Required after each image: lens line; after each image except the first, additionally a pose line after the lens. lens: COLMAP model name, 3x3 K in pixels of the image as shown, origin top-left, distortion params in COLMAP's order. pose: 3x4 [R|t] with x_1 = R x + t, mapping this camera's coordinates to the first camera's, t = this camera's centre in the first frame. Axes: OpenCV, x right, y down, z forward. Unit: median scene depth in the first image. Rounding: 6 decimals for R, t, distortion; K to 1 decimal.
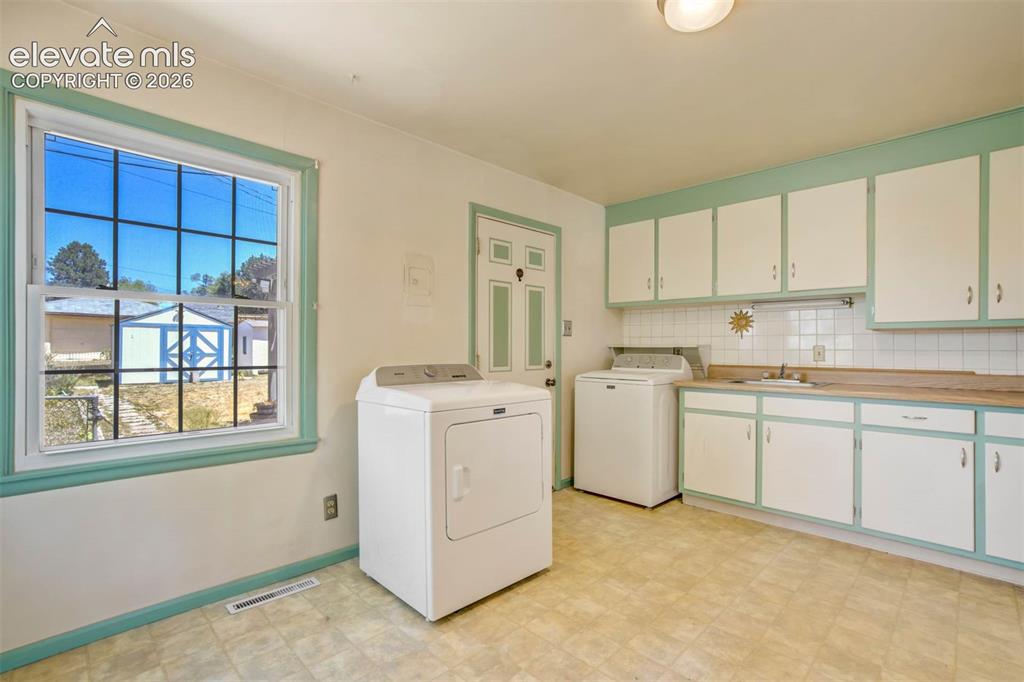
lens RADIAL K [[475.1, 0, 514.9], [0, 475.1, 345.1], [0, 0, 1]] dist [-0.038015, 0.021037]
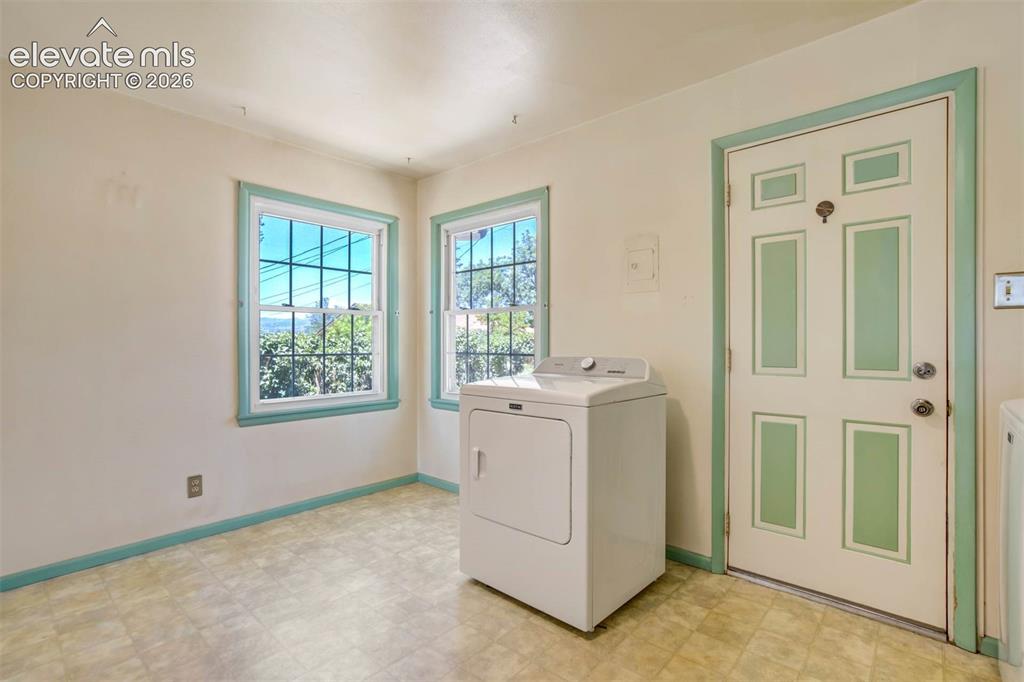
lens RADIAL K [[482.7, 0, 512.0], [0, 482.7, 341.0], [0, 0, 1]] dist [-0.047100, 0.019073]
pose [[0.048043, -0.008066, -0.998813, 0.617583], [0.007391, 0.999943, -0.007719, 0.012126], [0.998818, -0.007011, 0.048099, 0.643084]]
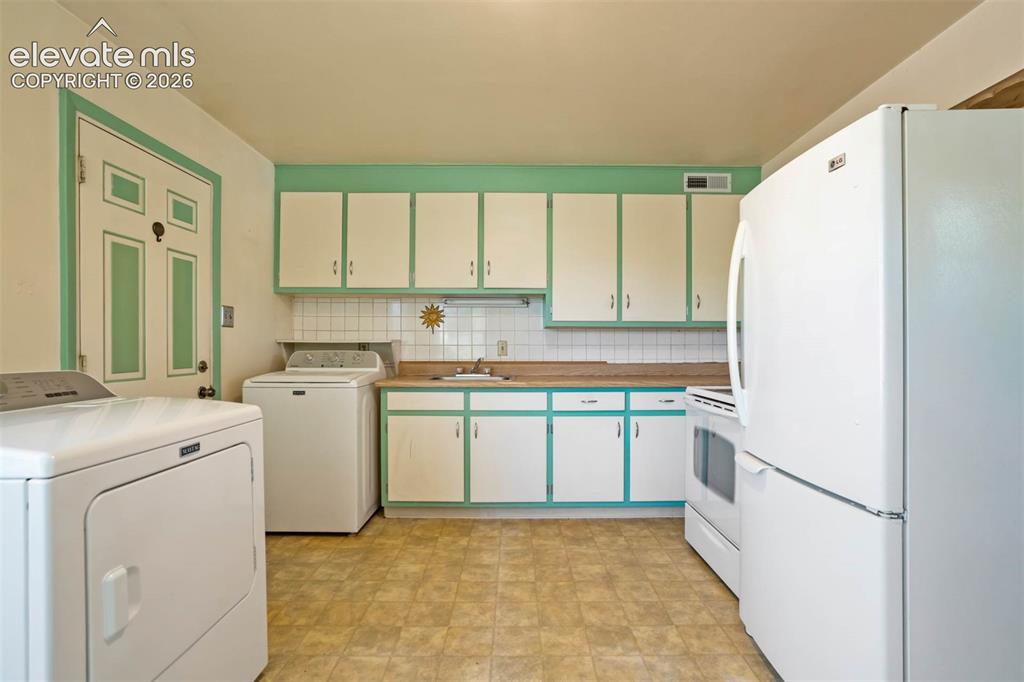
lens RADIAL K [[478.6, 0, 518.1], [0, 478.6, 346.0], [0, 0, 1]] dist [-0.046394, 0.023594]
pose [[0.707376, -0.003700, 0.706828, -0.105354], [-0.002209, 0.999970, 0.007445, 0.004224], [-0.706834, -0.006828, 0.707347, 0.207211]]
